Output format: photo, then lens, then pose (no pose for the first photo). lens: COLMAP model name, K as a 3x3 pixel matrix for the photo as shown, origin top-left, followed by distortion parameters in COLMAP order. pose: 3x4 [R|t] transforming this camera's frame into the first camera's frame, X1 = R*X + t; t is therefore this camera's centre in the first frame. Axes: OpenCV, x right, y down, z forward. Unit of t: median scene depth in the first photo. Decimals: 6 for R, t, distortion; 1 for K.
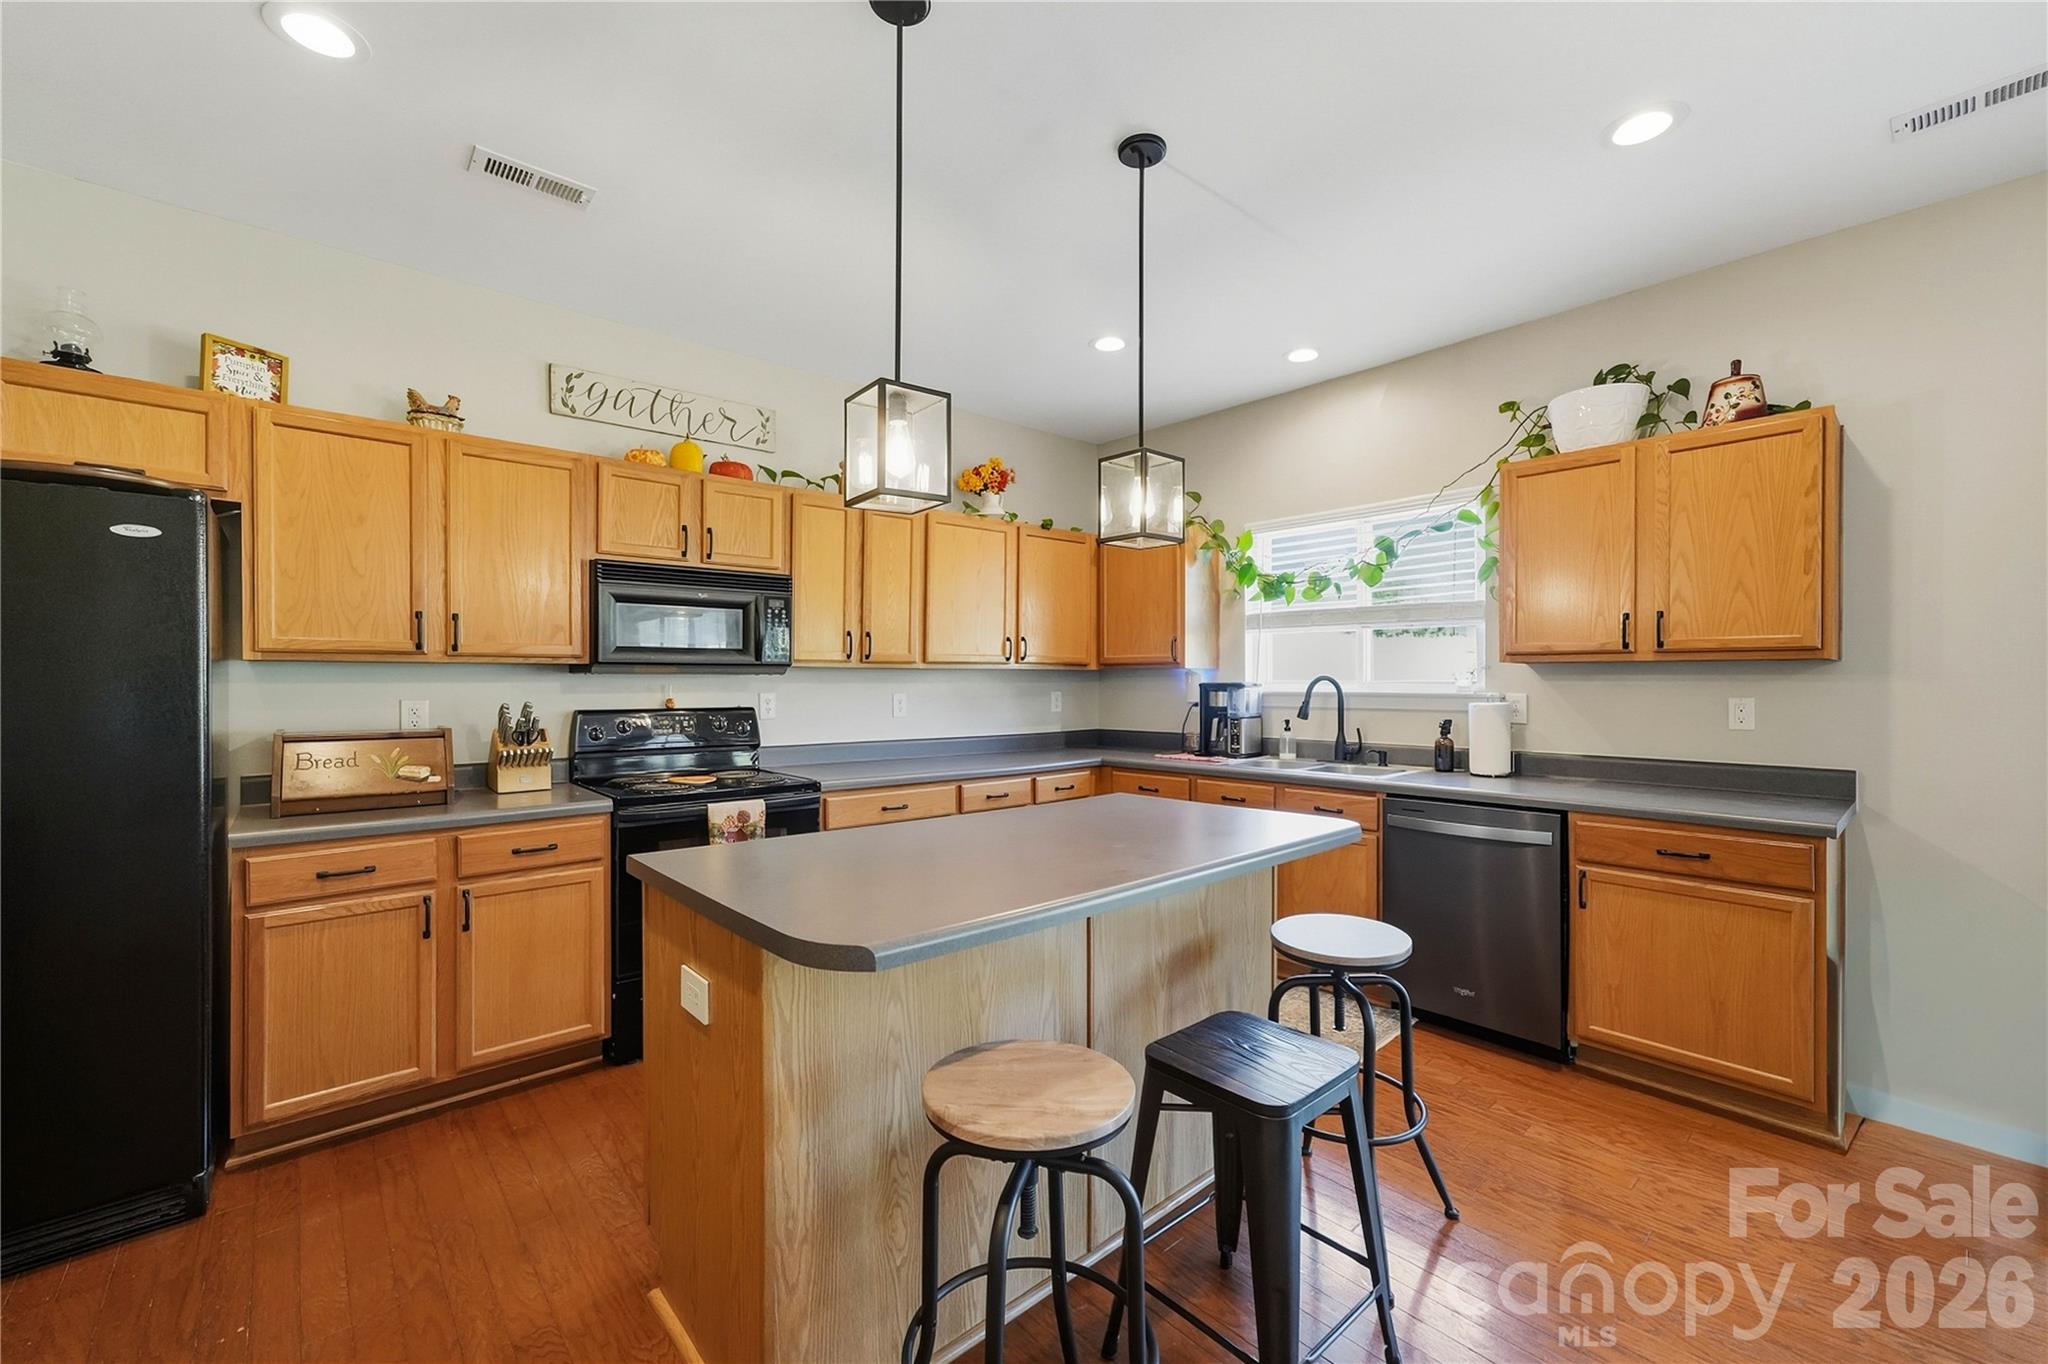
lens RADIAL K [[862.3, 0, 1024.0], [0, 862.3, 682.0], [0, 0, 1]] dist [-0.015475, 0.000235]
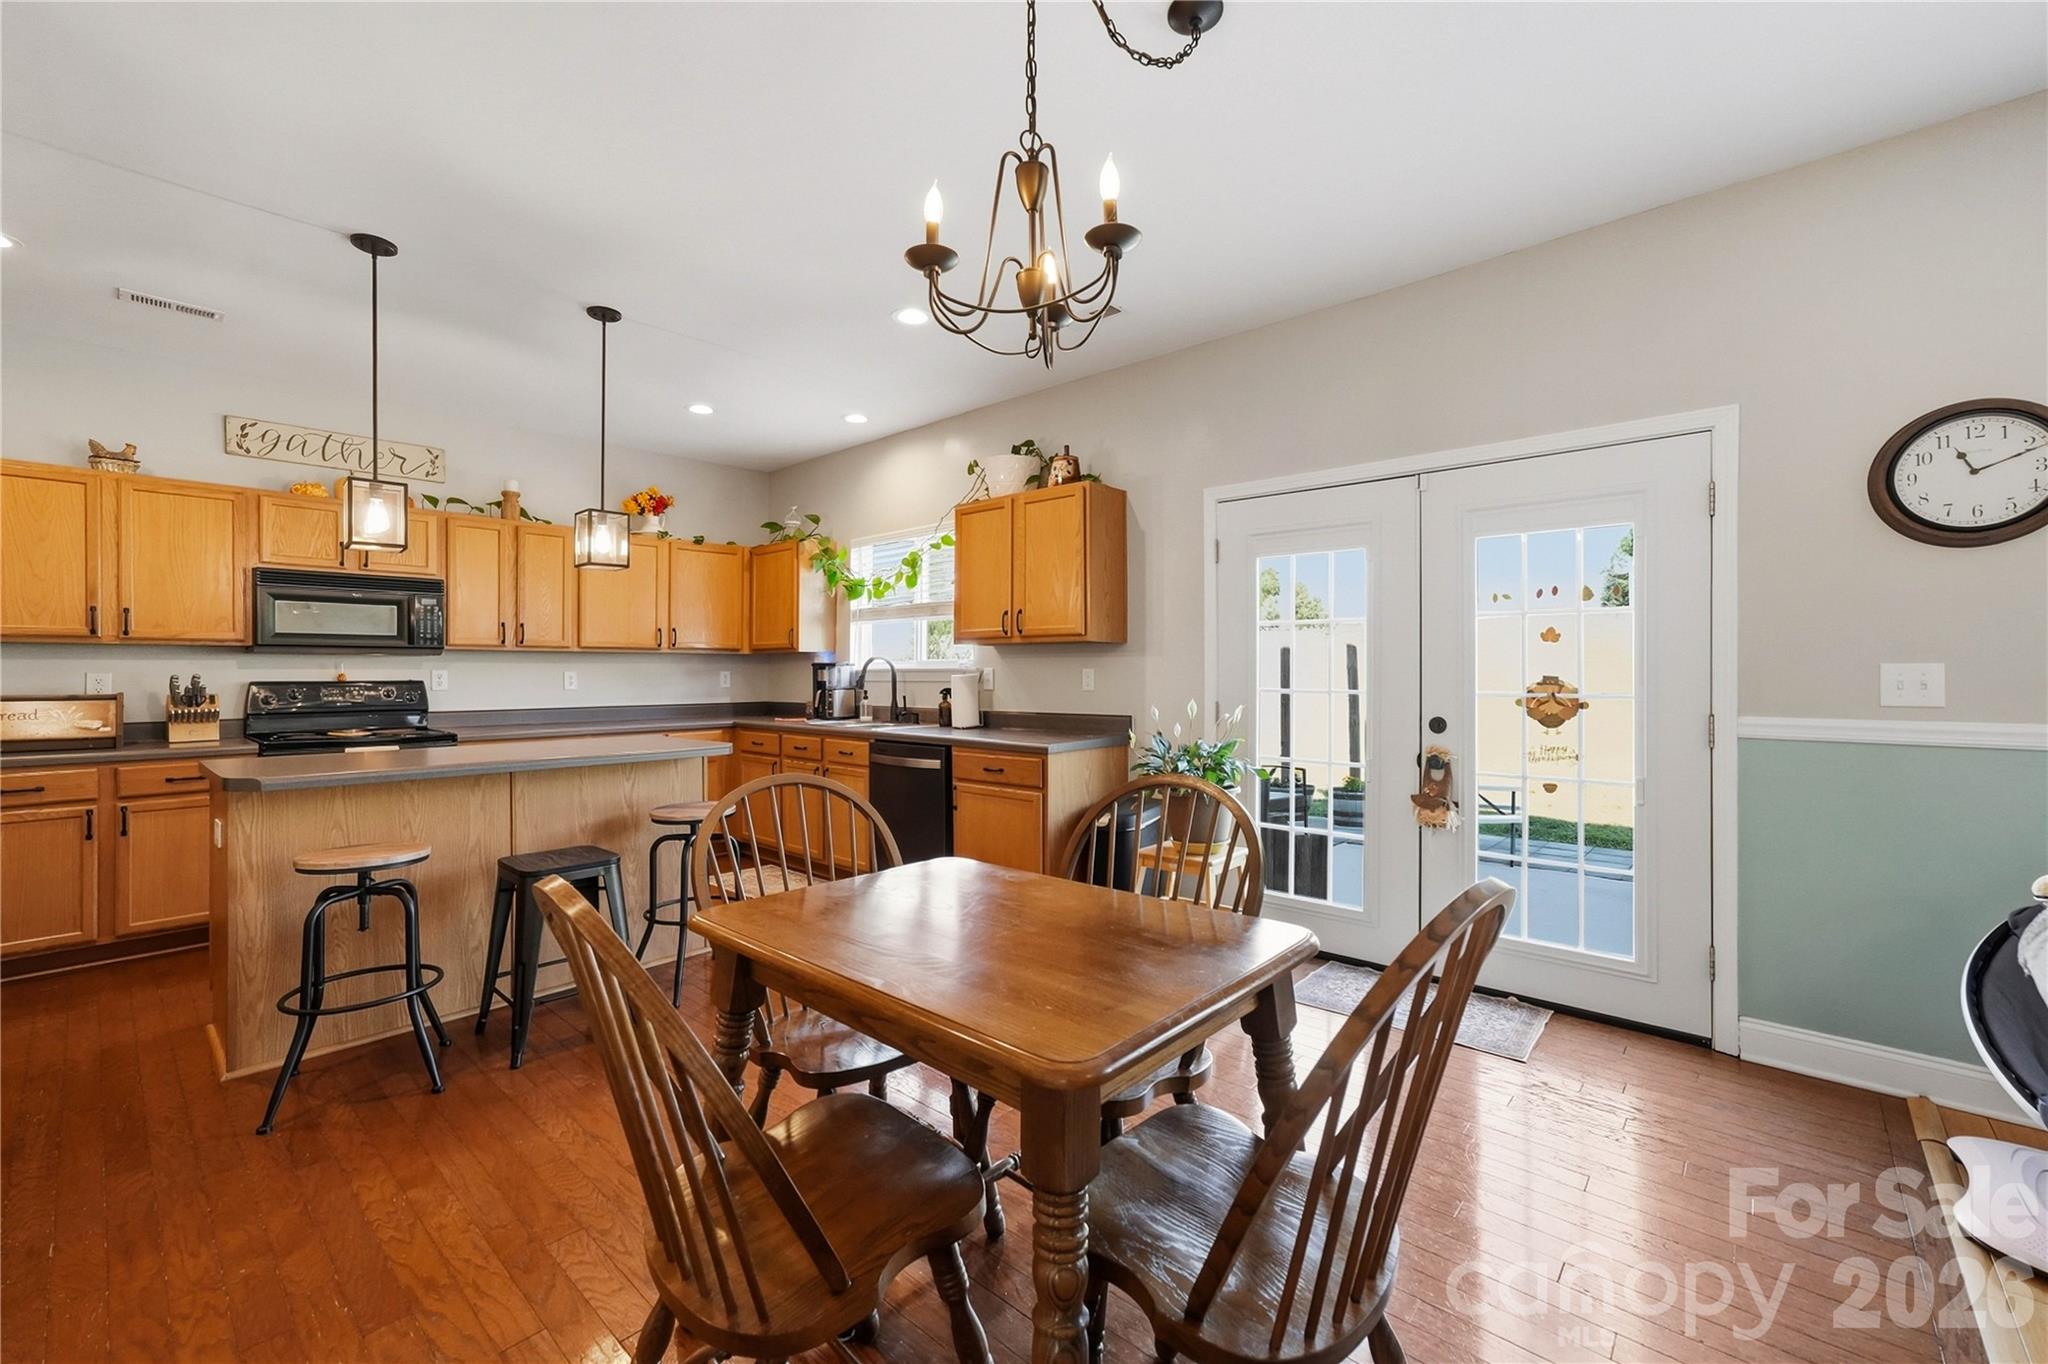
lens RADIAL K [[844.9, 0, 1017.9], [0, 844.9, 680.1], [0, 0, 1]] dist [0.028974, -0.013927]
pose [[0.996269, -0.002192, 0.086270, 0.547890], [0.001529, 0.999969, 0.007754, 0.022546], [-0.086284, -0.007593, 0.996242, -0.416977]]
